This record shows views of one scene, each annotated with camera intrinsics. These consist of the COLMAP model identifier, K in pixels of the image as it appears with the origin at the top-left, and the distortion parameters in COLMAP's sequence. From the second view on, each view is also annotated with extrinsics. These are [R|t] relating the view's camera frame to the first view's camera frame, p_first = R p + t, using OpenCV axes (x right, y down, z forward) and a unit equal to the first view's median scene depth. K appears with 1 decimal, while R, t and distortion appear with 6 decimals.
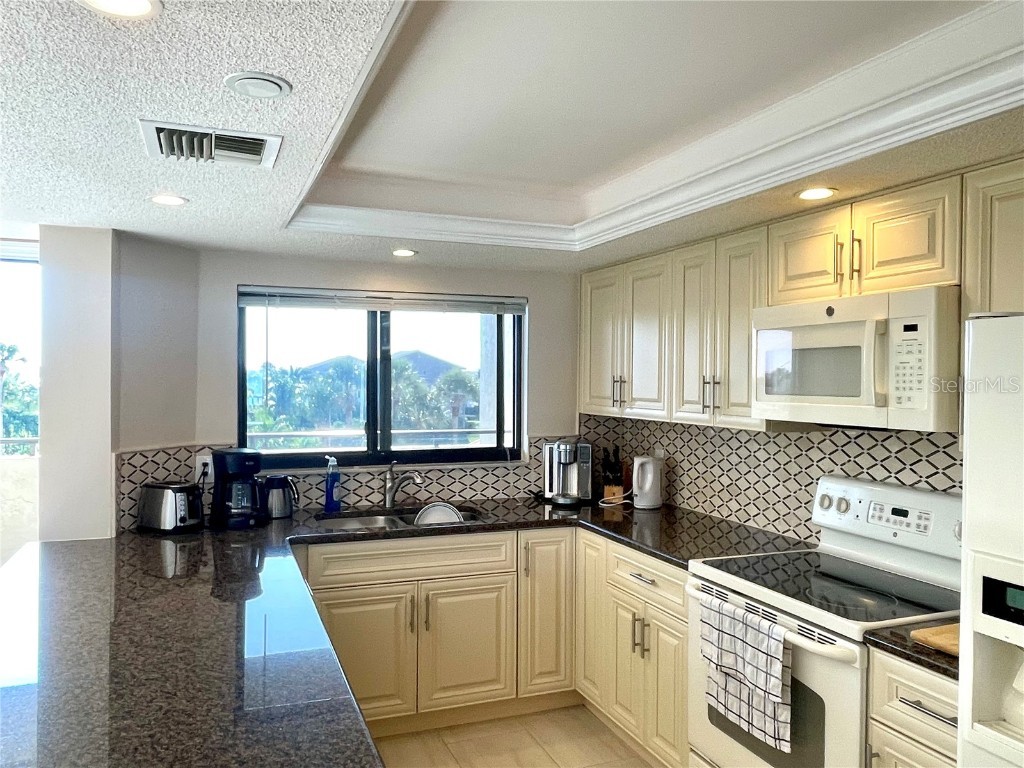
lens RADIAL K [[766.5, 0, 507.1], [0, 766.5, 384.3], [0, 0, 1]] dist [0.000391, -0.000493]
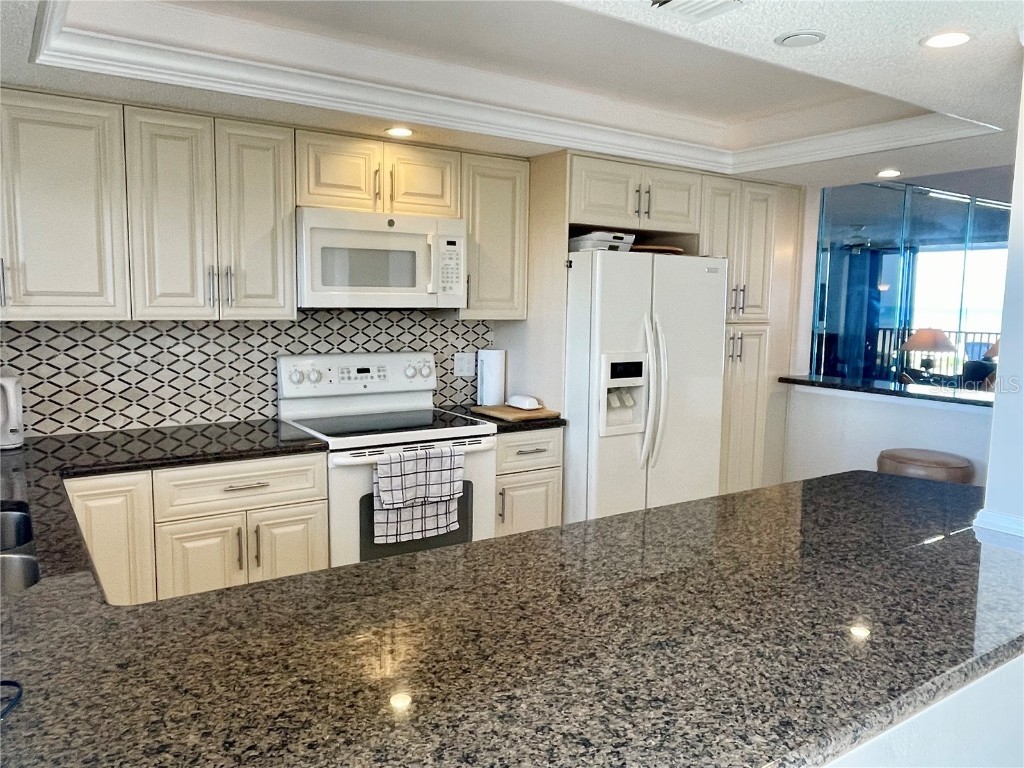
lens RADIAL K [[766.5, 0, 507.1], [0, 766.5, 384.3], [0, 0, 1]] dist [0.000391, -0.000493]
pose [[-0.222093, -0.120492, 0.967552, -0.649519], [-0.007888, 0.992524, 0.121792, 0.013556], [-0.974994, 0.019417, -0.221383, 0.754426]]
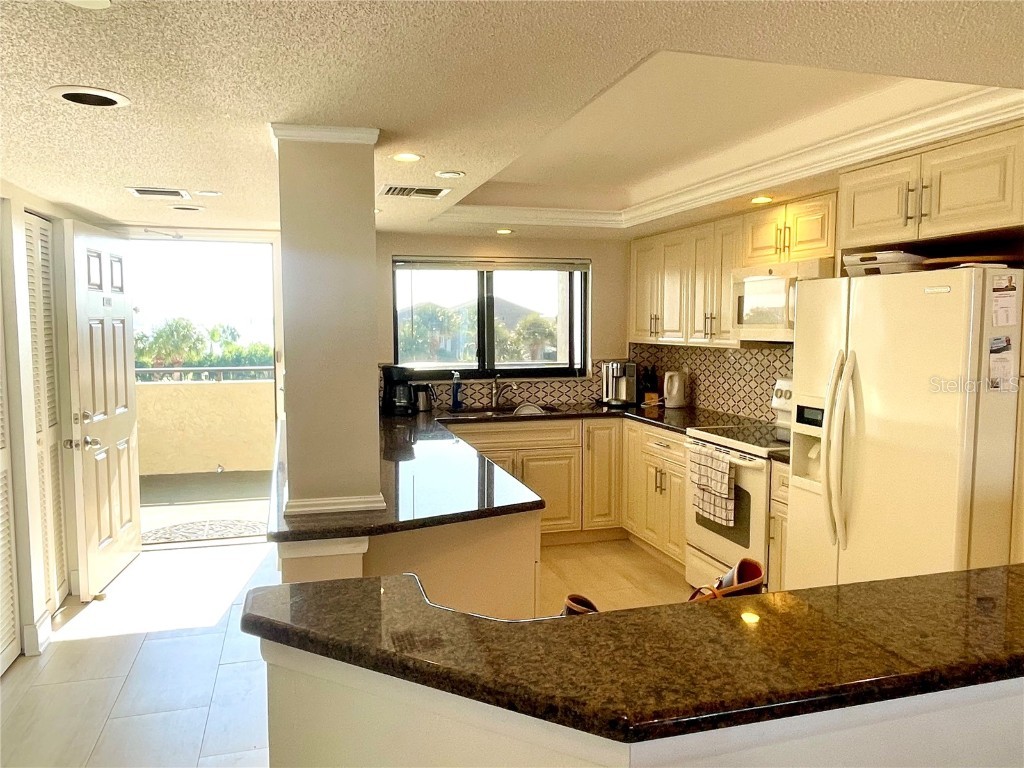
lens RADIAL K [[766.5, 0, 507.1], [0, 766.5, 384.3], [0, 0, 1]] dist [0.000391, -0.000493]
pose [[0.994822, -0.001219, -0.101626, 0.019372], [0.008397, 0.997495, 0.070242, 0.016618], [0.101286, -0.070731, 0.992340, -0.476539]]
